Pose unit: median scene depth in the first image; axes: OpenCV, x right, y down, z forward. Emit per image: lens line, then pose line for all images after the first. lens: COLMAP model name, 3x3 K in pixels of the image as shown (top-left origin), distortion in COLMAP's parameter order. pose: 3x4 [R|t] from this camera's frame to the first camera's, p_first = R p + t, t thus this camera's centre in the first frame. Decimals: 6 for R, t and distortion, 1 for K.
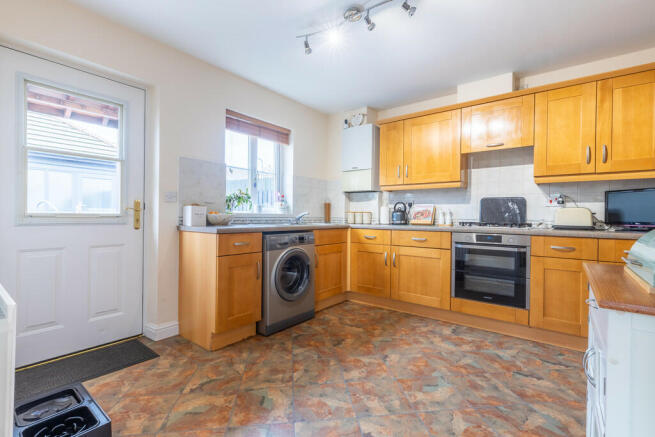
lens RADIAL K [[300.1, 0, 327.6], [0, 300.1, 214.3], [0, 0, 1]] dist [0.001241, 0.000046]
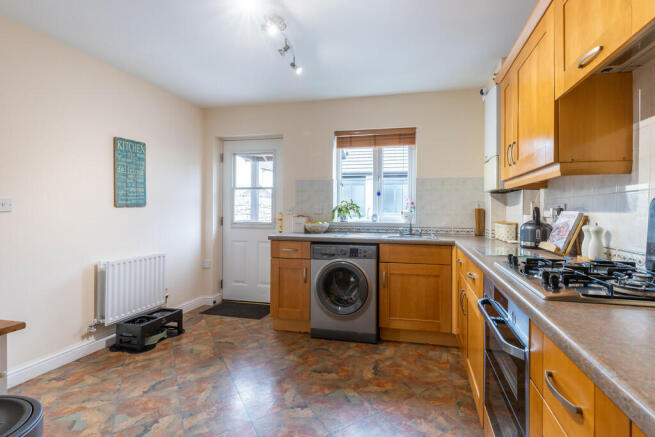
lens RADIAL K [[291.1, 0, 327.9], [0, 291.1, 210.5], [0, 0, 1]] dist [0.000854, -0.000009]
pose [[0.438409, -0.013758, -0.898671, 0.754768], [0.000579, 0.999887, -0.015025, -0.037699], [0.898776, 0.006067, 0.438367, 0.568875]]
